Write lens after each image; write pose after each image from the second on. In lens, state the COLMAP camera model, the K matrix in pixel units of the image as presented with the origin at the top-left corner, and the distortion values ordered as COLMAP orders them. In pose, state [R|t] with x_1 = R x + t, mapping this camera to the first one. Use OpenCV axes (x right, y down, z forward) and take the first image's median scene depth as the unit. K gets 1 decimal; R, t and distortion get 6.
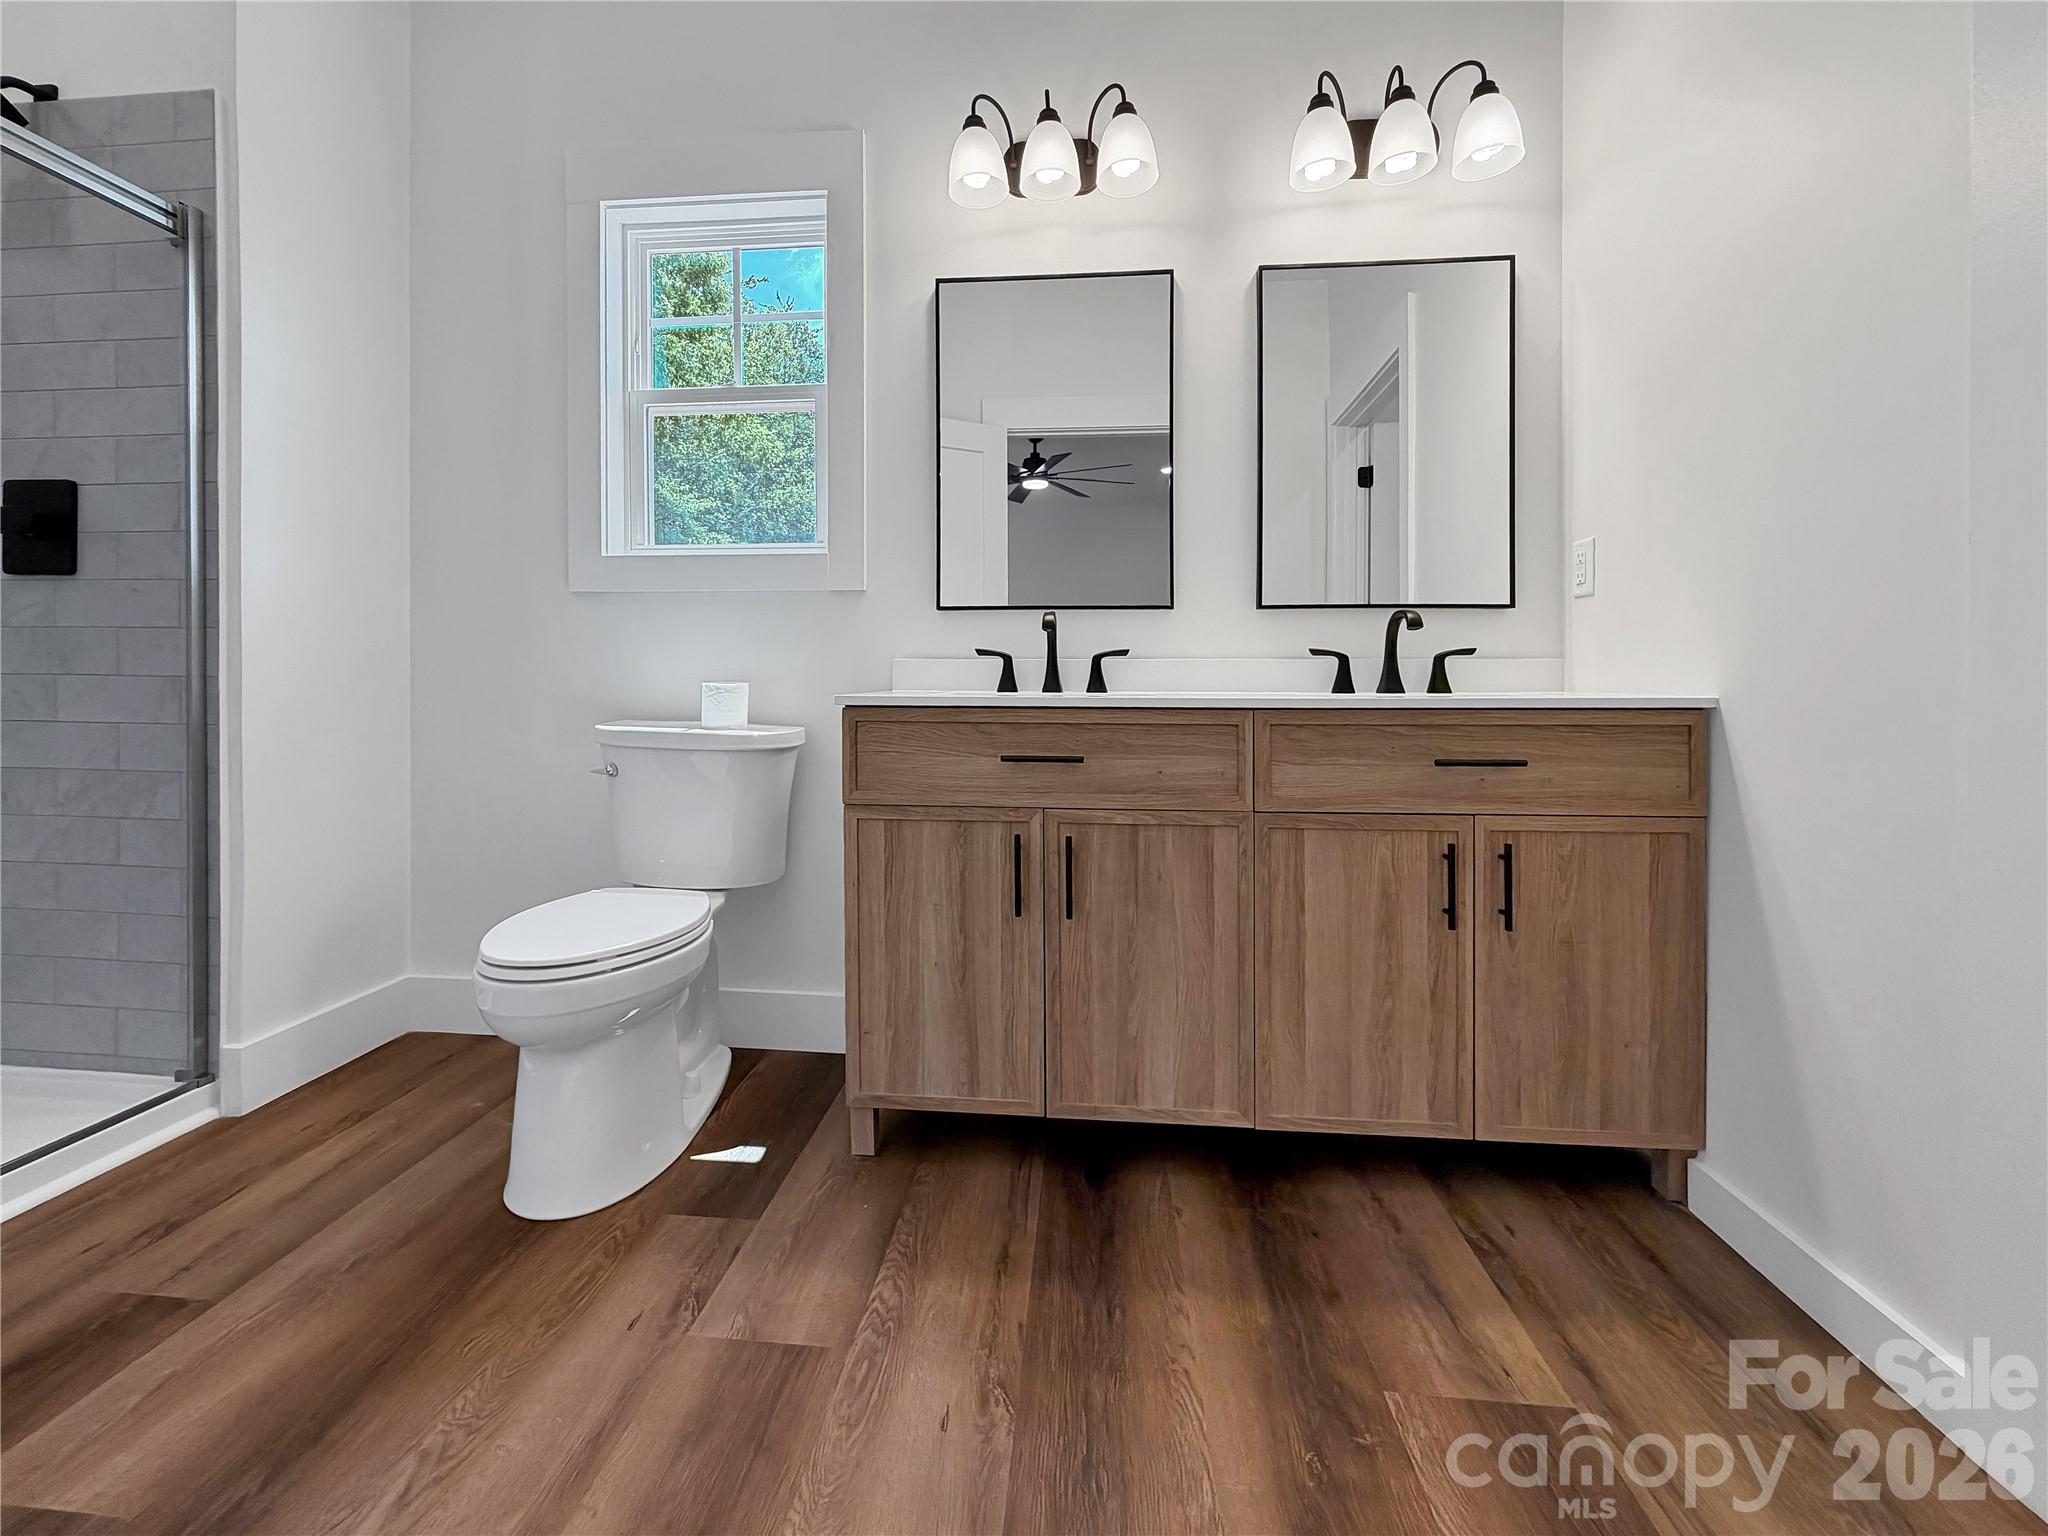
lens RADIAL K [[840.1, 0, 940.7], [0, 840.1, 701.3], [0, 0, 1]] dist [-0.001306, -0.000053]
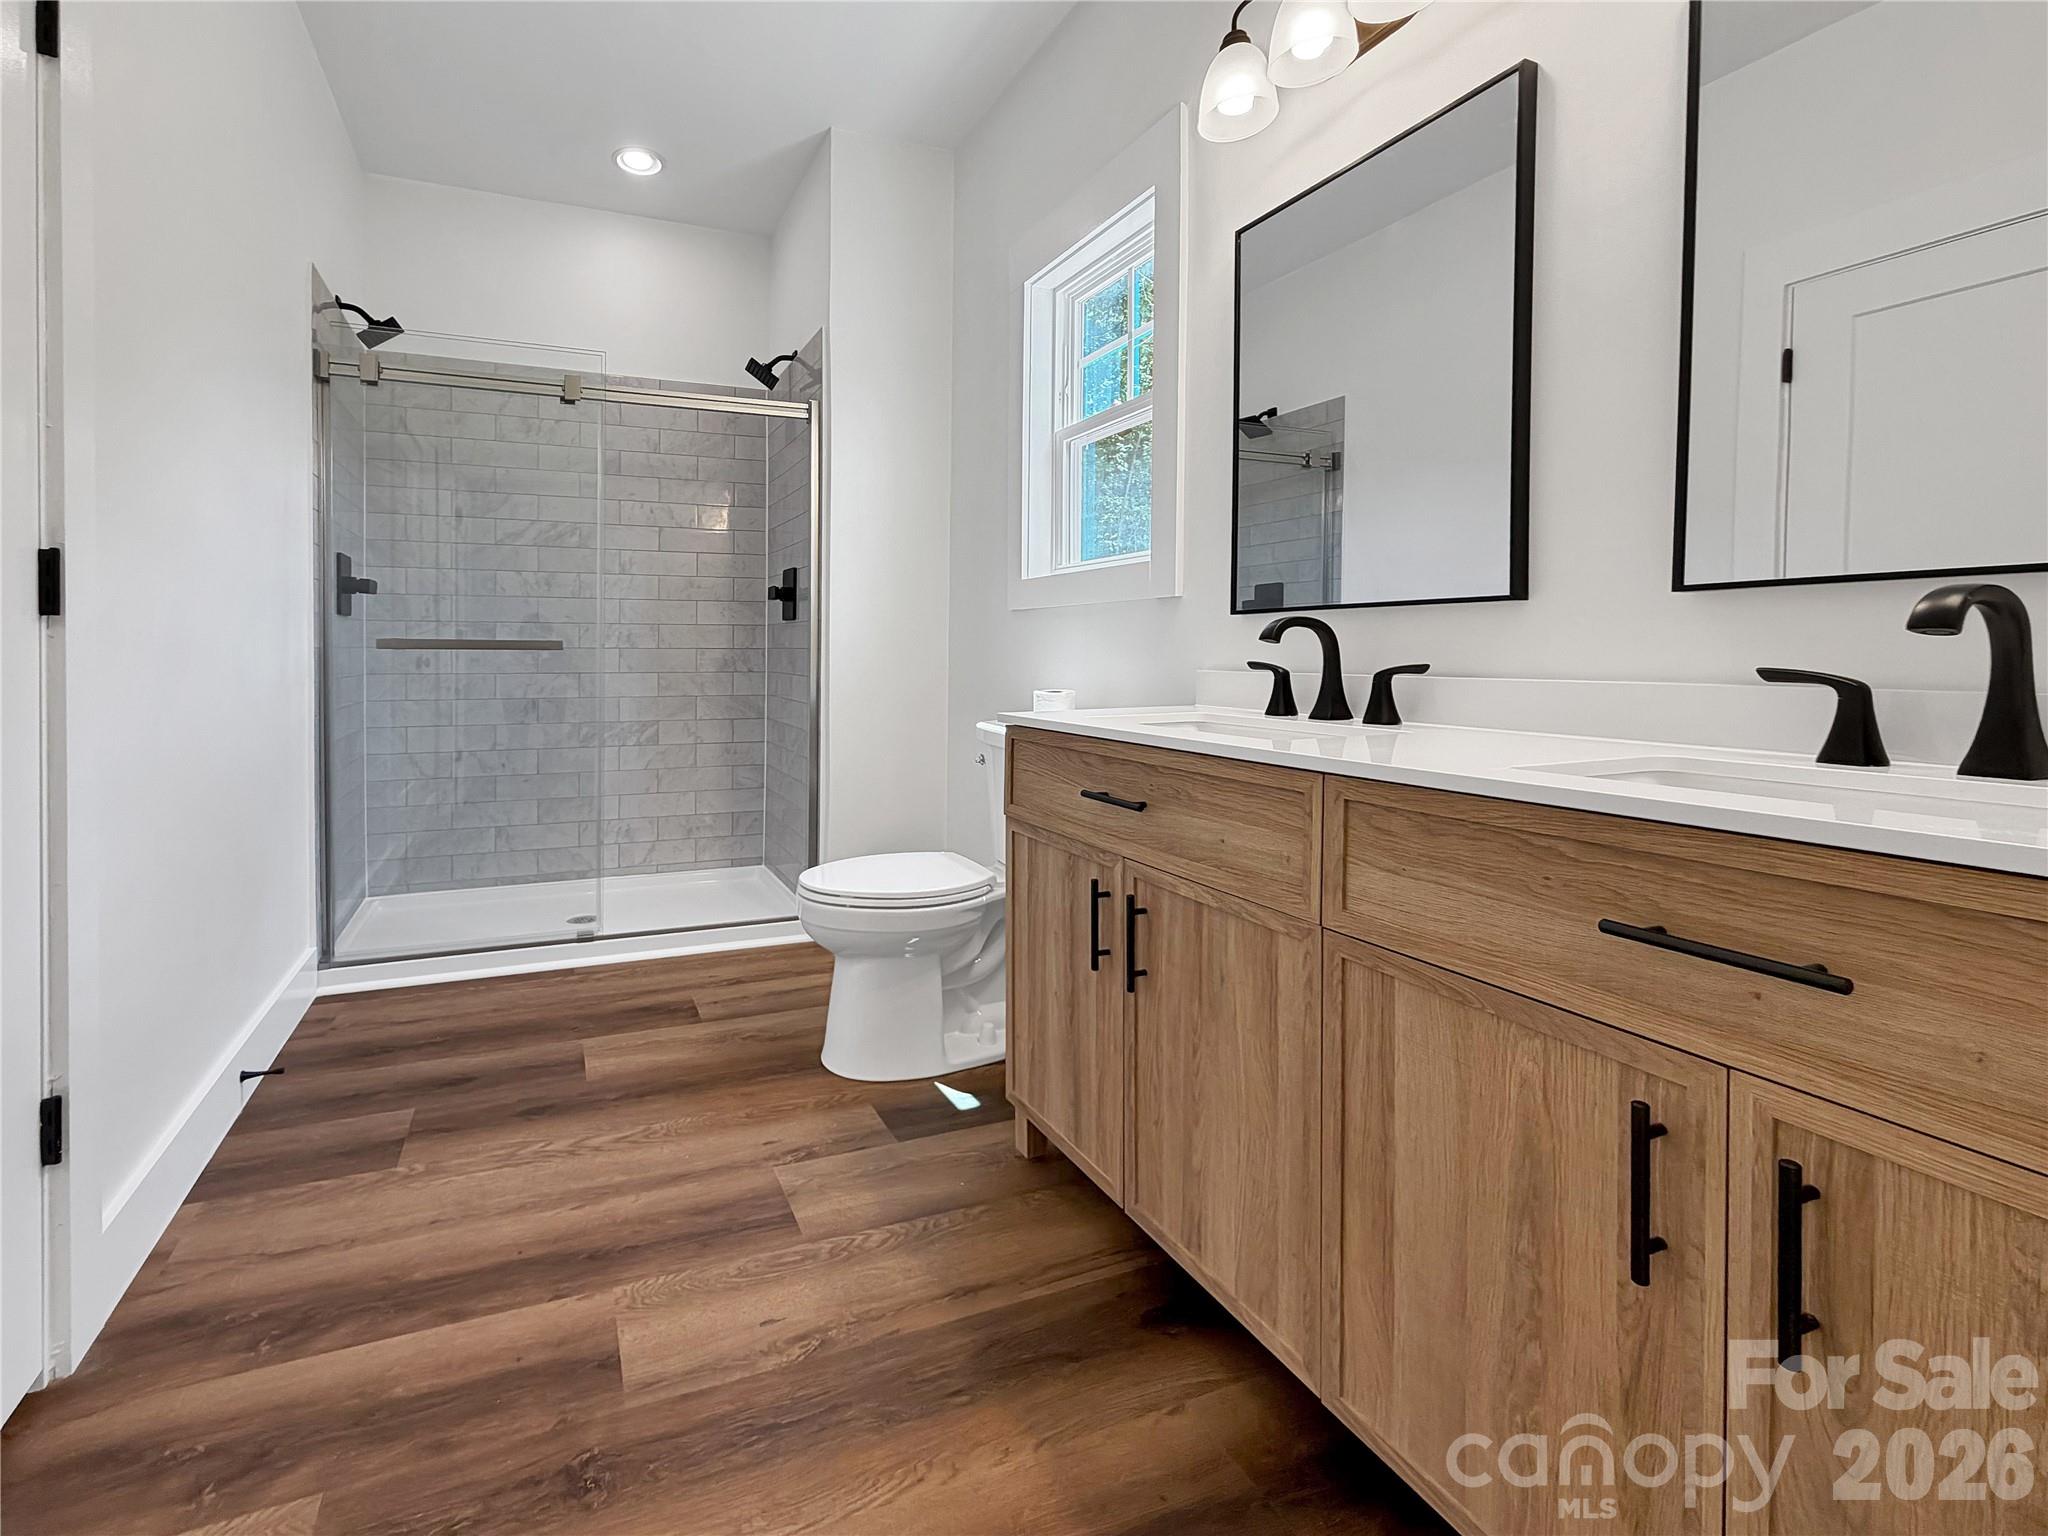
lens RADIAL K [[865.0, 0, 969.5], [0, 865.0, 671.2], [0, 0, 1]] dist [-0.000103, 0.000080]
pose [[0.501766, 0.019251, -0.864789, 0.822372], [-0.014975, 0.999796, 0.013568, -0.076254], [0.864874, 0.006142, 0.501952, 0.411509]]
